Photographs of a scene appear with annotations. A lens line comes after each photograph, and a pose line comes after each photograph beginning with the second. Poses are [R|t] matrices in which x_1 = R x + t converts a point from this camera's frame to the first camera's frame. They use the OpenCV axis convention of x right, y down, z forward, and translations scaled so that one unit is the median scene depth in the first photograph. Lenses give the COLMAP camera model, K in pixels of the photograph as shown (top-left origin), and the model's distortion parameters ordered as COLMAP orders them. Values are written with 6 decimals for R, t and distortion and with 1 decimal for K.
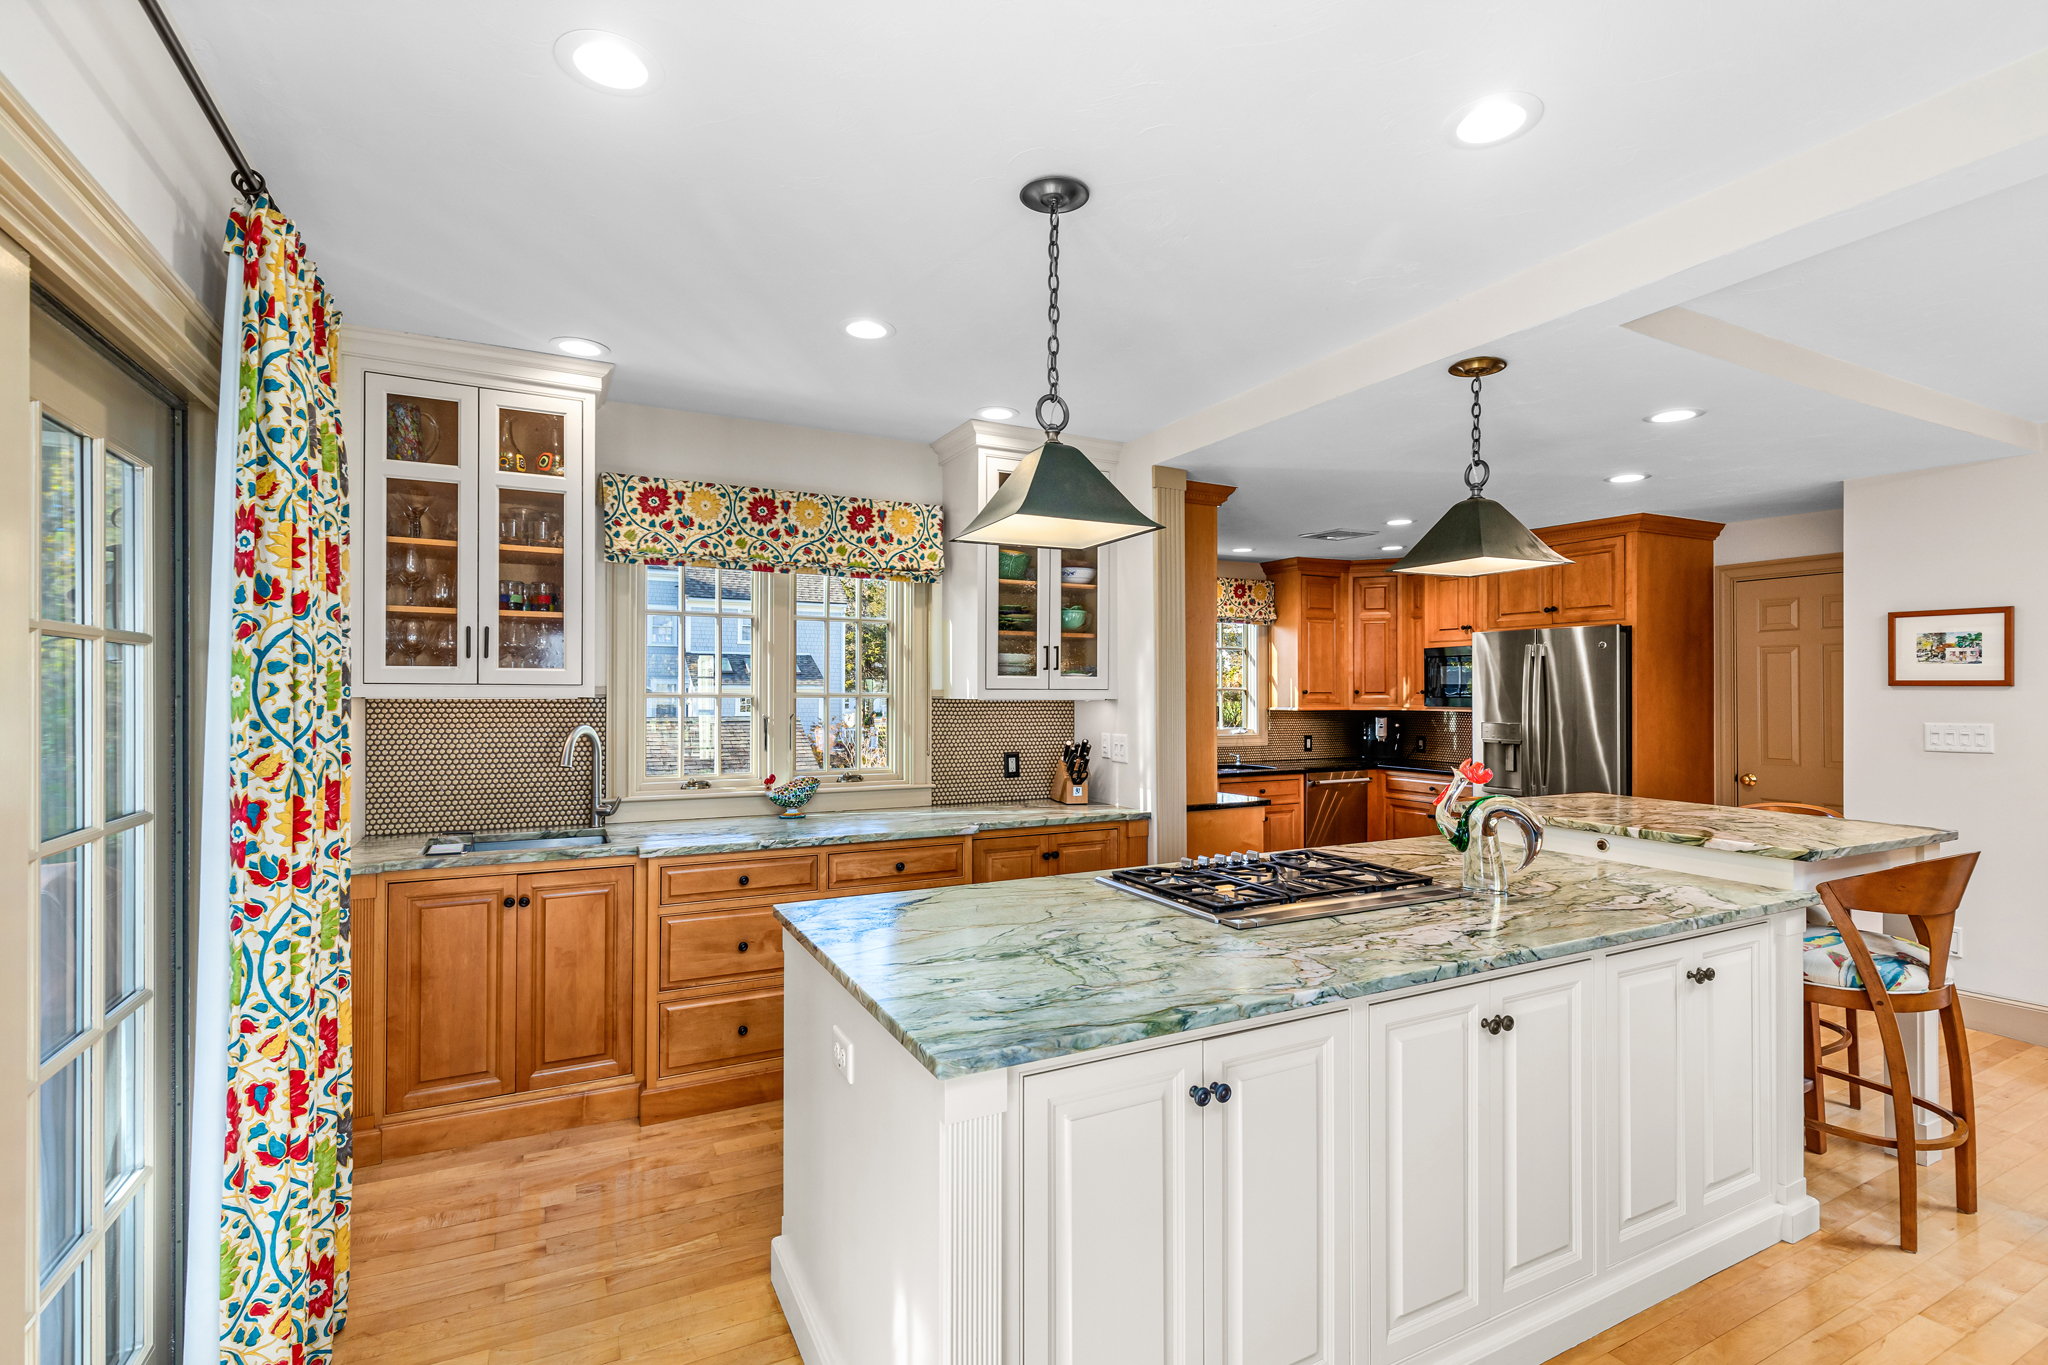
lens RADIAL K [[933.9, 0, 1024.0], [0, 933.9, 682.5], [0, 0, 1]] dist [0.000449, 0.000301]
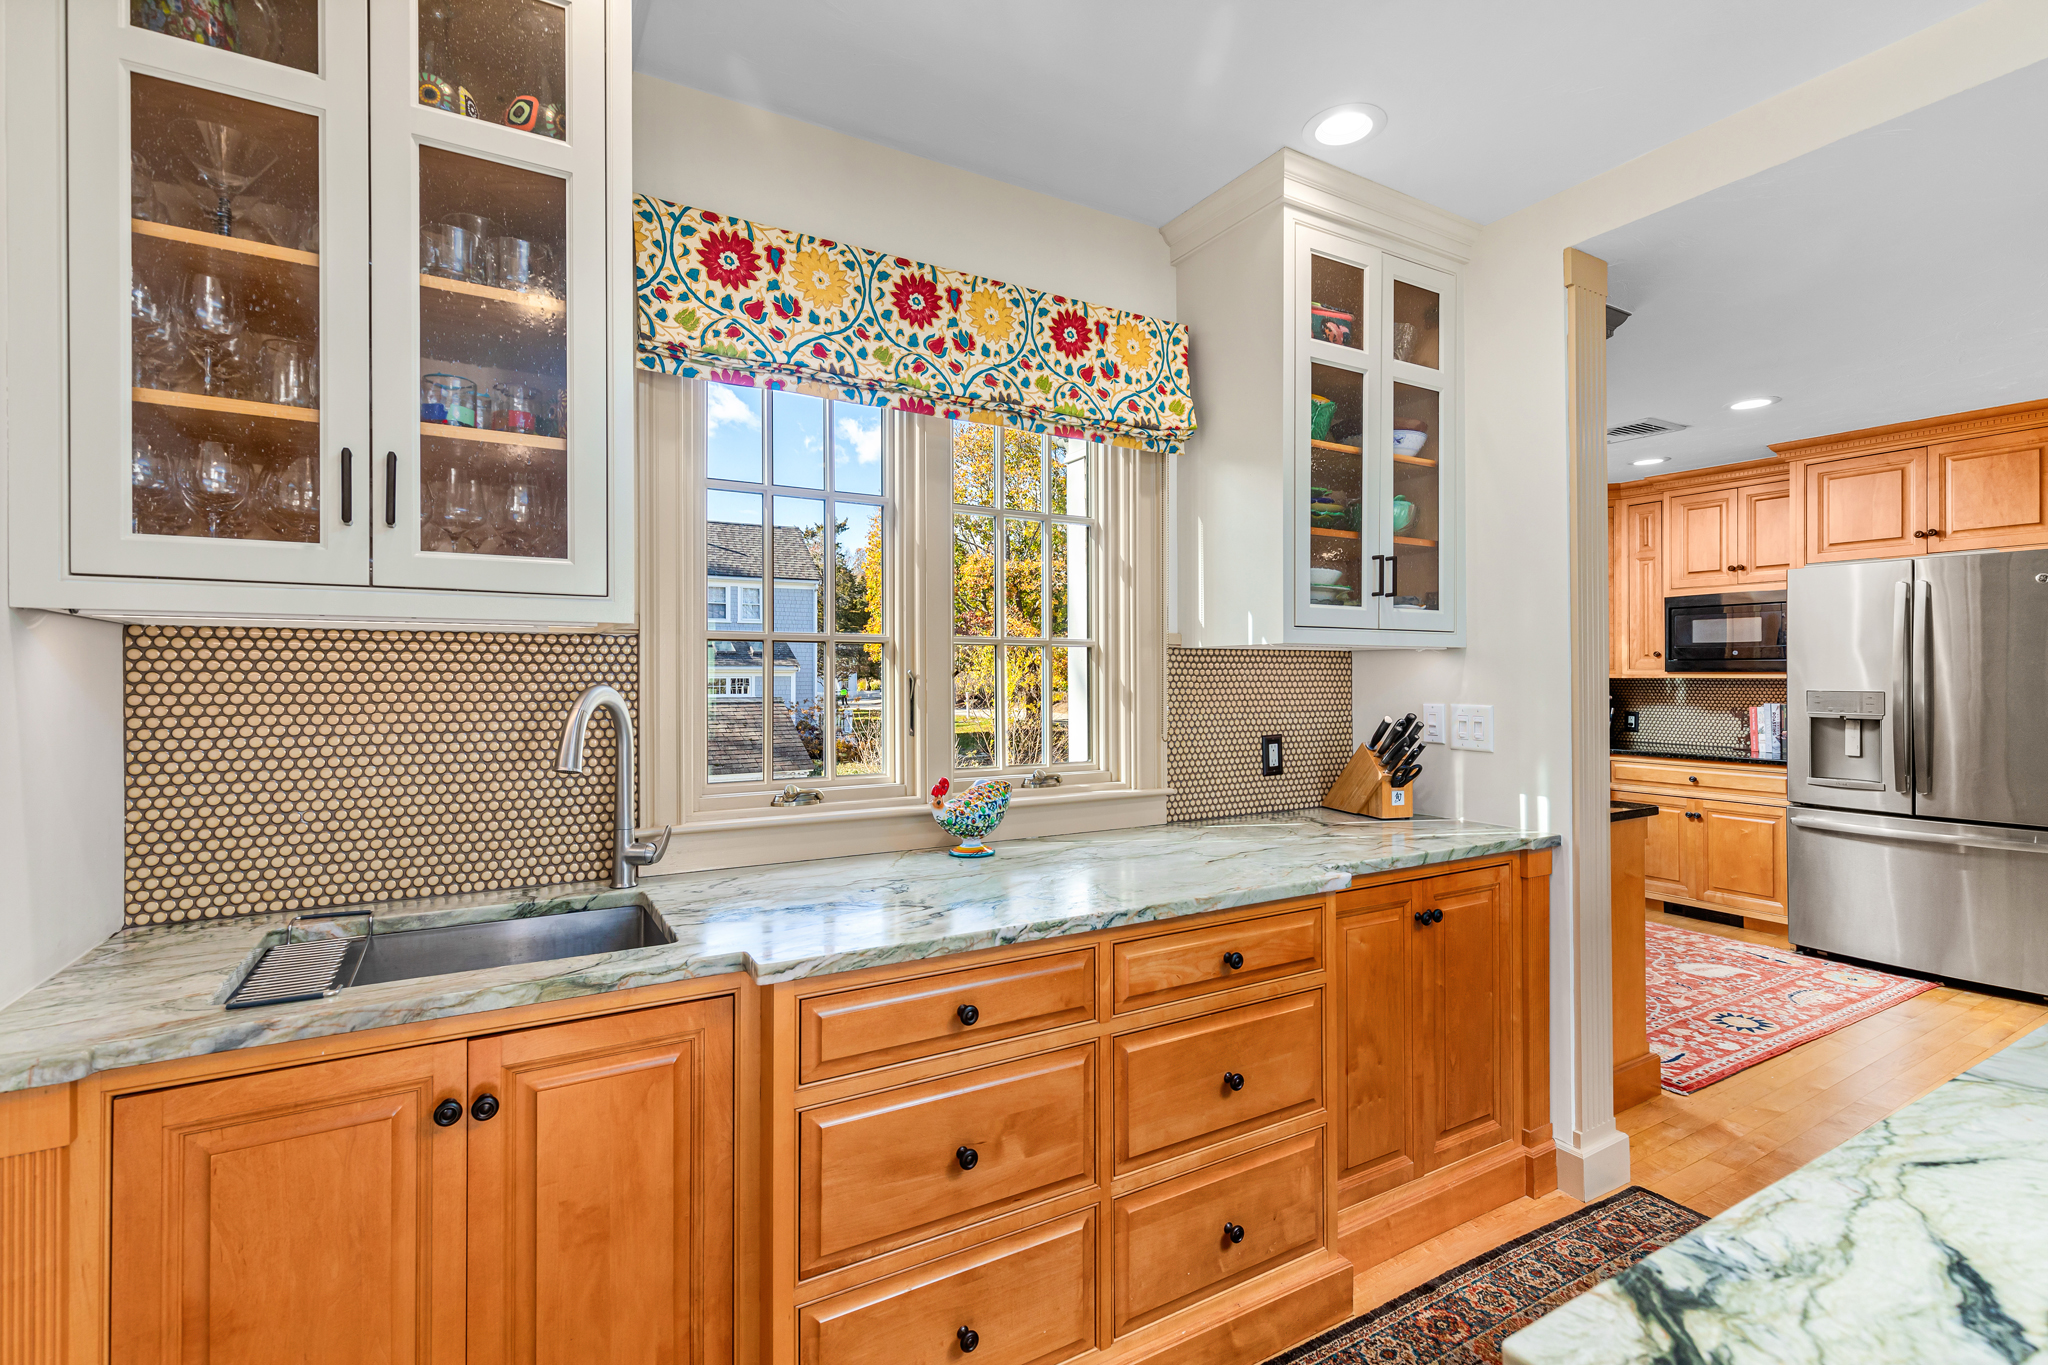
lens RADIAL K [[930.3, 0, 1021.3], [0, 930.3, 669.6], [0, 0, 1]] dist [0.002822, 0.000542]
pose [[0.998980, -0.002615, 0.045078, -0.254473], [0.002362, 0.999981, 0.005663, 0.032558], [-0.045092, -0.005551, 0.998967, 0.465745]]
